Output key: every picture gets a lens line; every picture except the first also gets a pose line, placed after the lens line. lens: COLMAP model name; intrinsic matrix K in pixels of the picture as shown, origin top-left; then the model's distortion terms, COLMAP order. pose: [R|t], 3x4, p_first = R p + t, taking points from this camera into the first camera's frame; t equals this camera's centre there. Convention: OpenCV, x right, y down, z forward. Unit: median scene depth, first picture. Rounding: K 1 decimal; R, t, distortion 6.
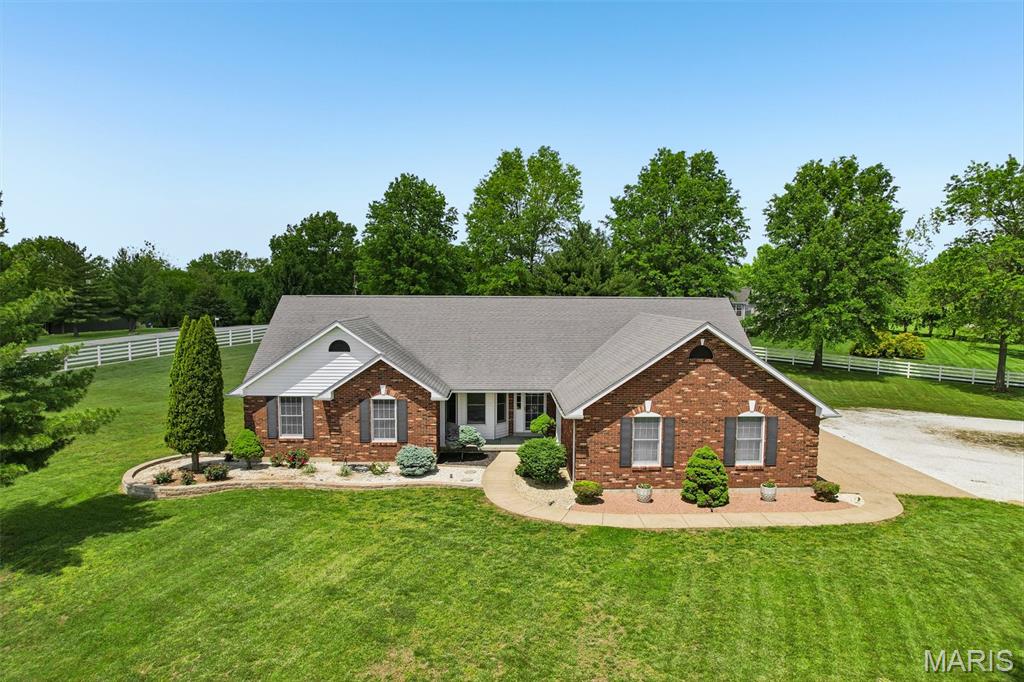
lens RADIAL K [[655.7, 0, 512.0], [0, 655.7, 341.0], [0, 0, 1]] dist [-0.079106, 0.064332]
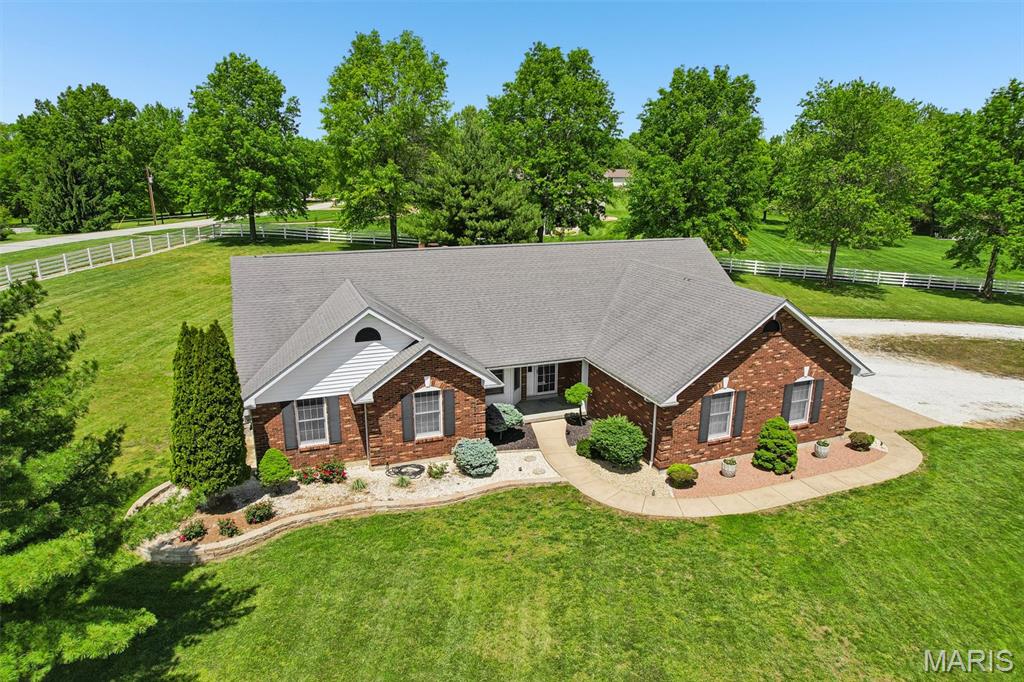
lens RADIAL K [[658.1, 0, 513.1], [0, 658.1, 342.0], [0, 0, 1]] dist [-0.089769, 0.084077]
pose [[0.944310, -0.087190, 0.317295, -0.404684], [0.024347, 0.980127, 0.196871, -0.163796], [-0.328154, -0.178182, 0.927667, 0.176781]]
